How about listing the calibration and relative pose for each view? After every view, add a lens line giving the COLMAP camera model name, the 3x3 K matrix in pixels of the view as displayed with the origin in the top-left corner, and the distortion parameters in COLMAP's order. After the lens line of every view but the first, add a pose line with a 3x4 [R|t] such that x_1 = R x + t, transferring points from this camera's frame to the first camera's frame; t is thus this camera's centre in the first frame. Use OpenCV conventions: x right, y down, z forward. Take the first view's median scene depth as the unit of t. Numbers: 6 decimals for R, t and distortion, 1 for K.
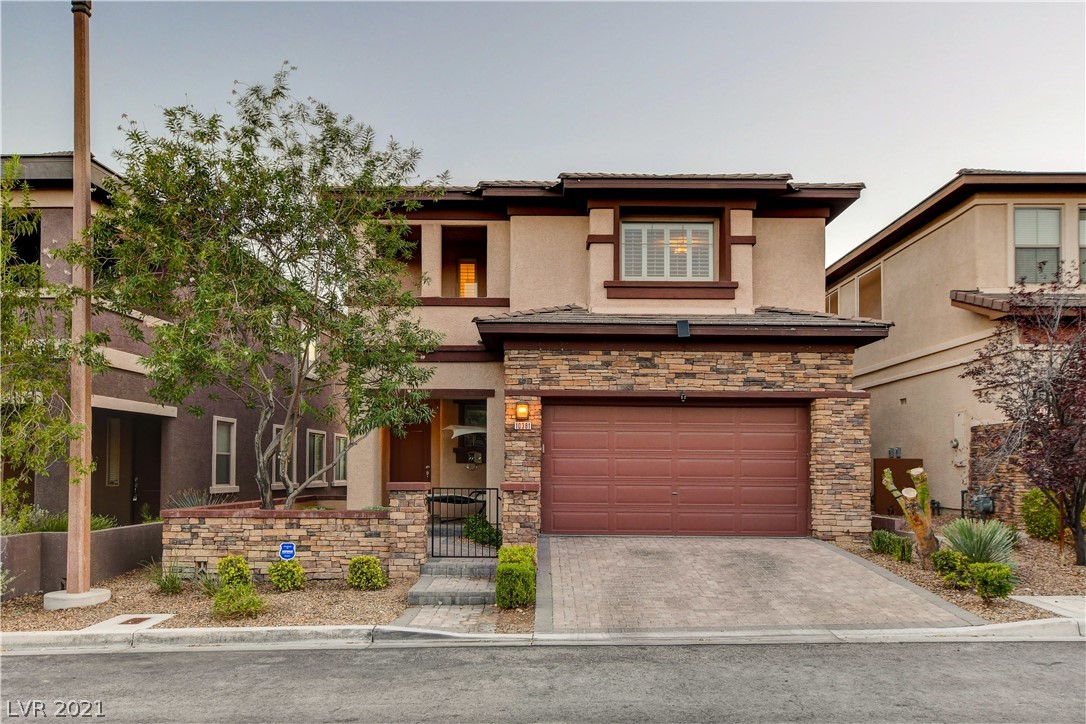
lens RADIAL K [[825.8, 0, 544.6], [0, 825.8, 389.9], [0, 0, 1]] dist [0.024135, 0.006151]
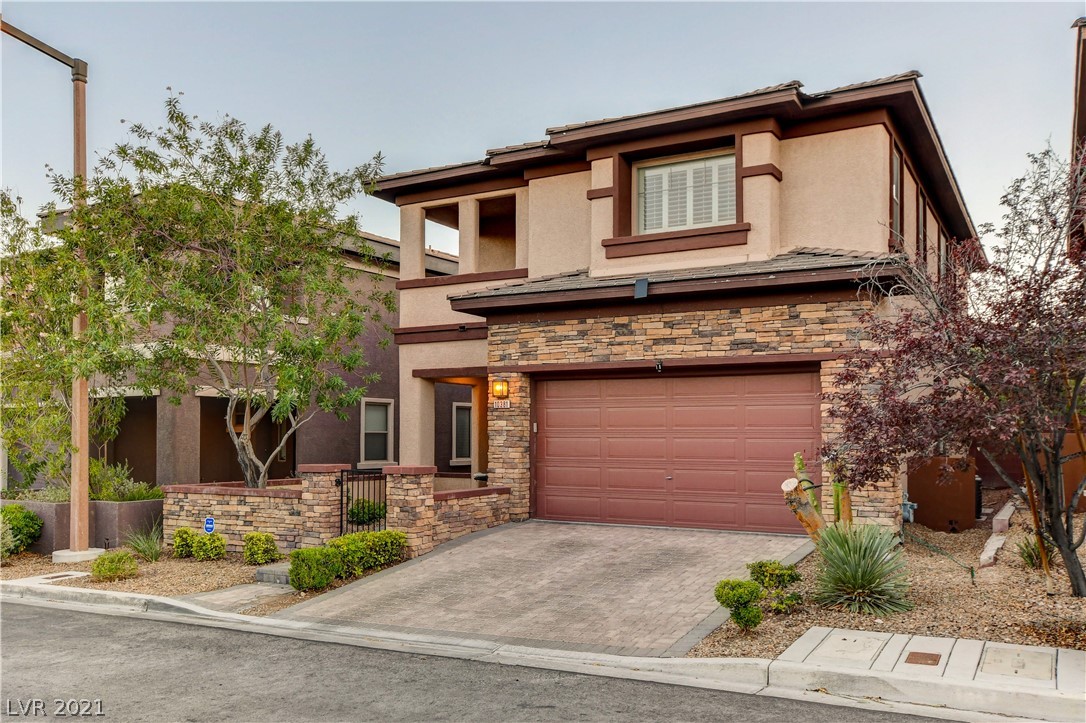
lens RADIAL K [[887.7, 0, 543.0], [0, 887.7, 361.5], [0, 0, 1]] dist [0.022046, 0.000775]
pose [[0.871693, -0.045506, -0.487936, 0.509759], [0.049505, 0.998763, -0.004707, 0.001606], [0.487546, -0.020052, 0.872867, 0.132382]]
